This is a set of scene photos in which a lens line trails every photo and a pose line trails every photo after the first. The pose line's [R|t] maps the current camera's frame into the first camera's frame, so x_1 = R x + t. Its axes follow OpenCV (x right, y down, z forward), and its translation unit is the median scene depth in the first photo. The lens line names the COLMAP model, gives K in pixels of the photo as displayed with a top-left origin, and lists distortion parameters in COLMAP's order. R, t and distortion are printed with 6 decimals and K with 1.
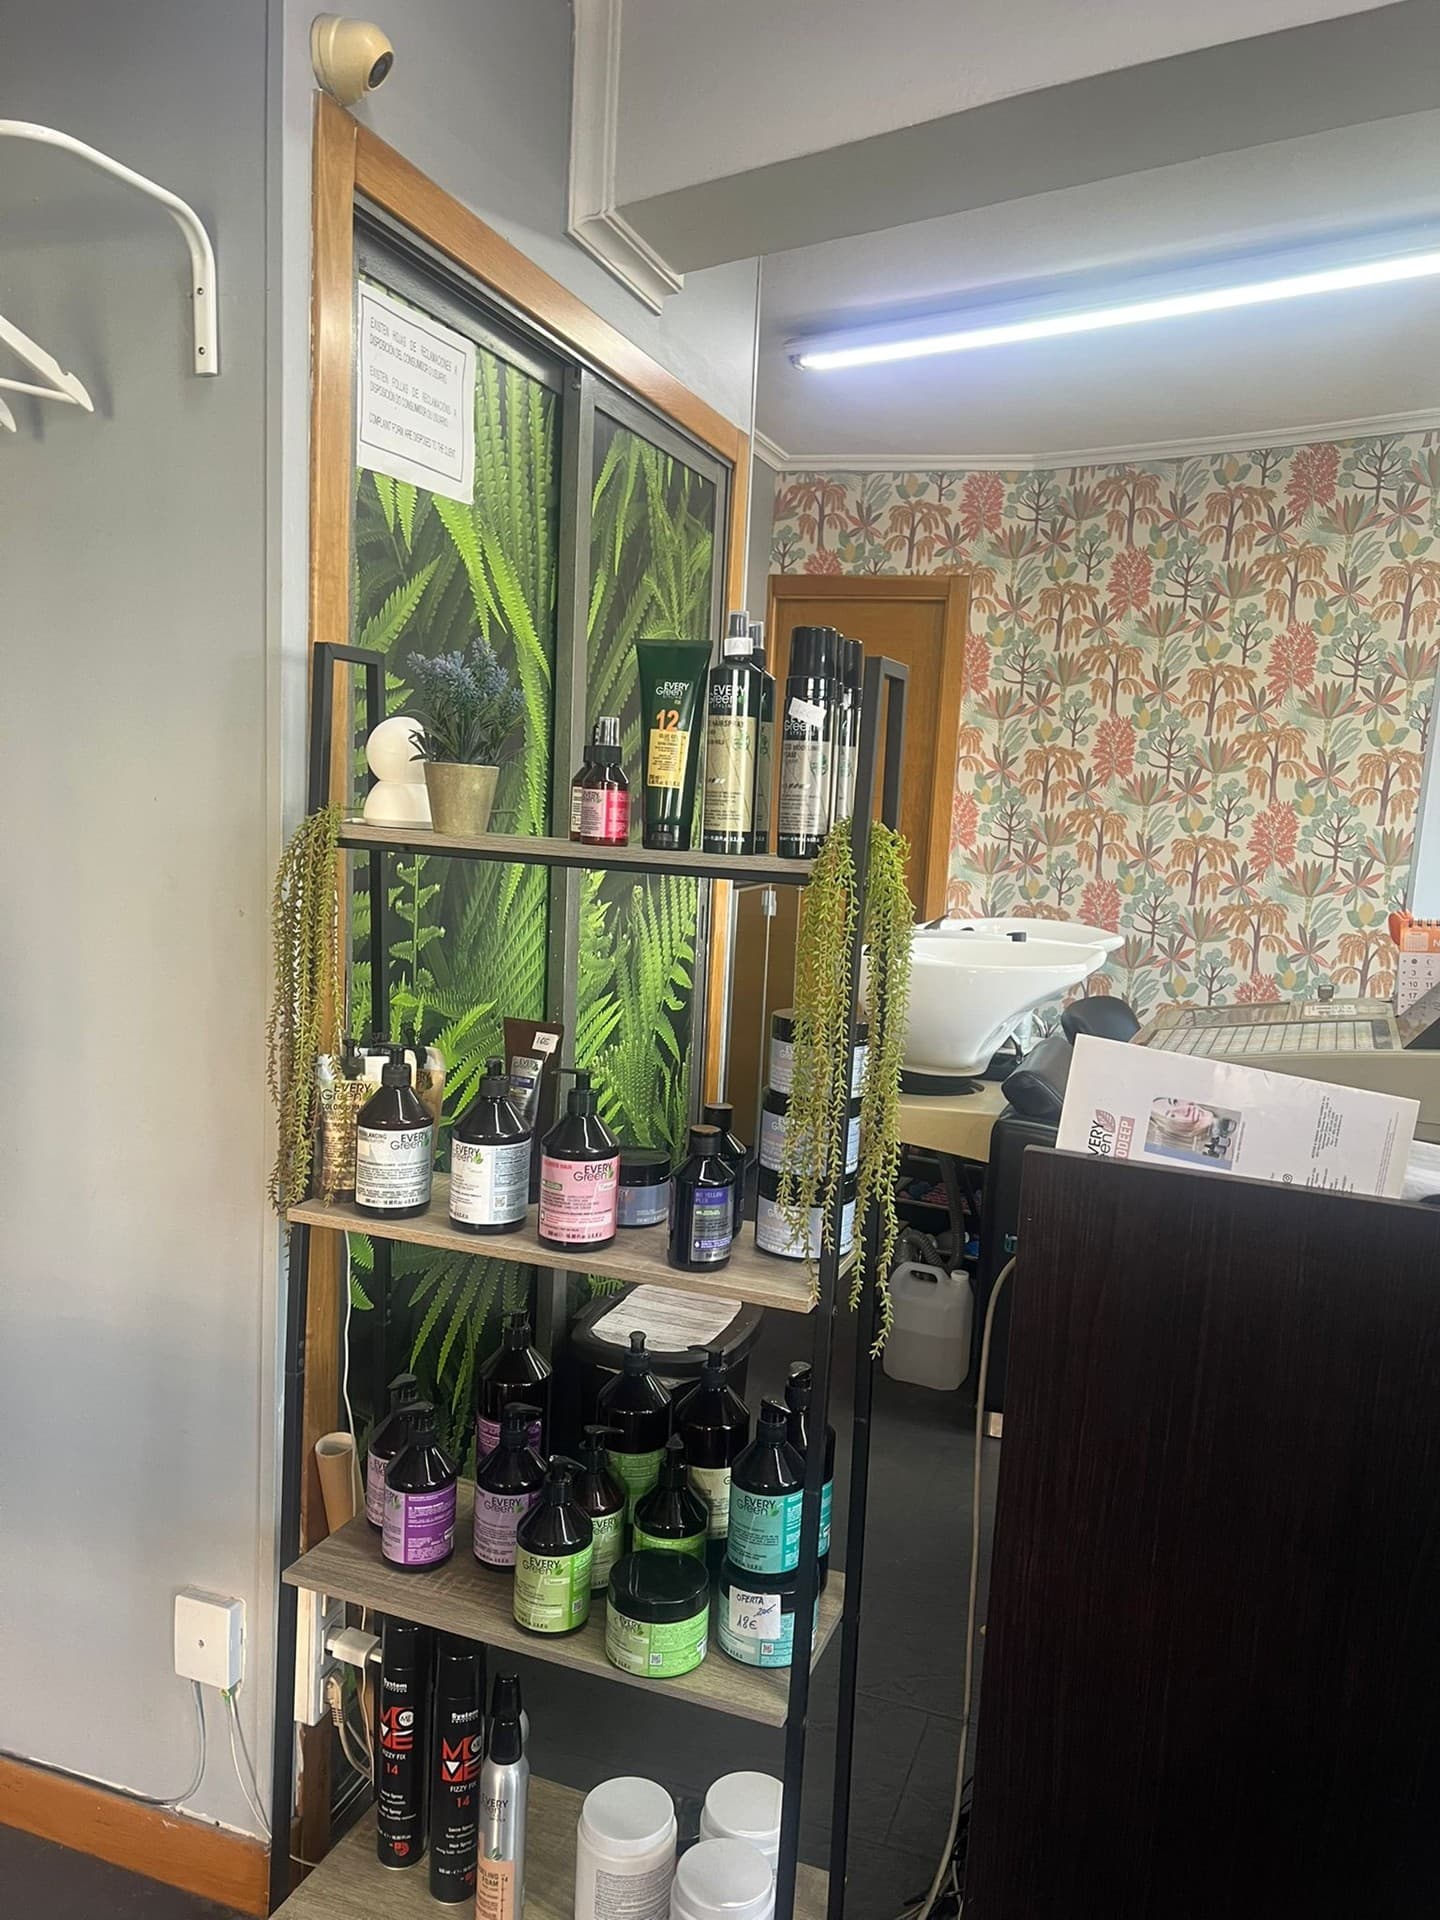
lens RADIAL K [[1367.7, 0, 720.0], [0, 1367.7, 960.0], [0, 0, 1]] dist [0.086082, -0.132081]
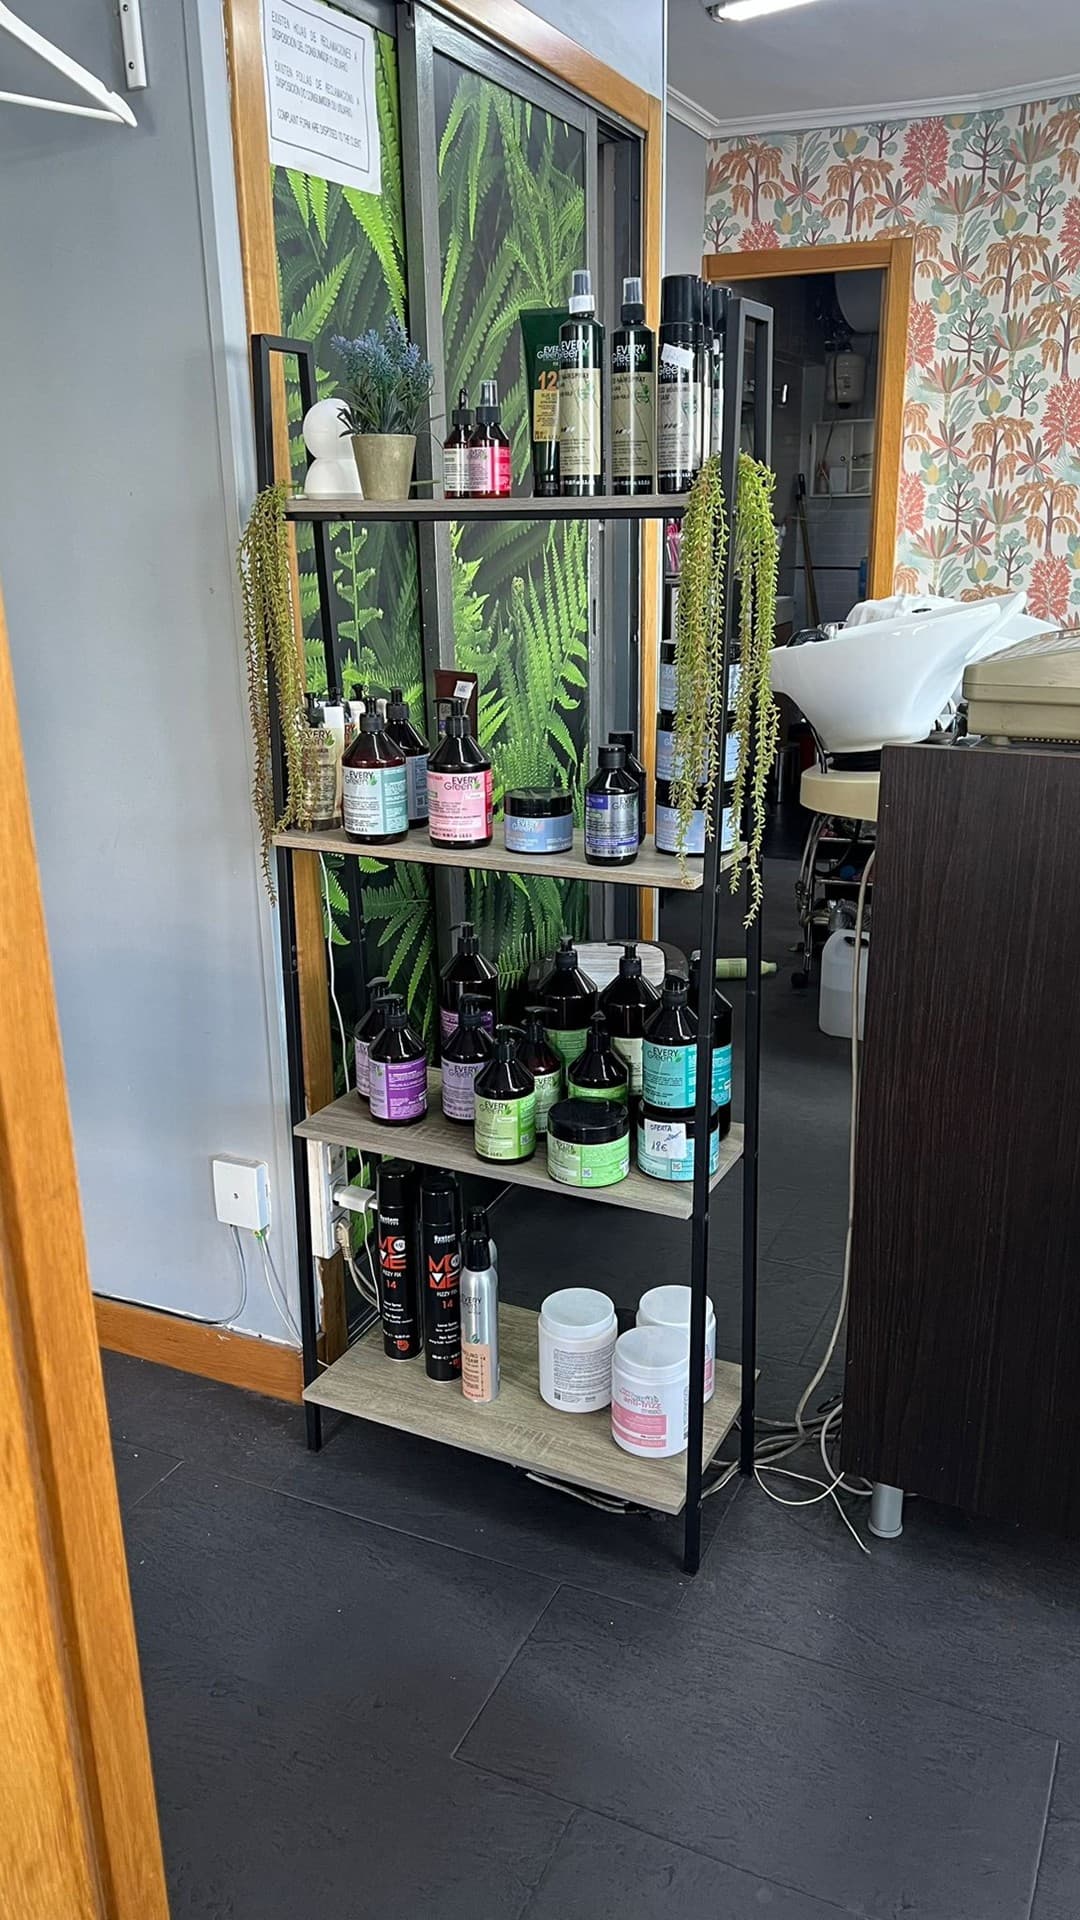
lens RADIAL K [[1401.2, 0, 540.0], [0, 1401.2, 960.0], [0, 0, 1]] dist [0.008711, 0.005810]
pose [[0.992486, -0.031153, -0.118328, 0.057596], [0.051438, 0.983673, 0.172460, 0.081395], [0.111024, -0.177250, 0.977883, -0.179257]]
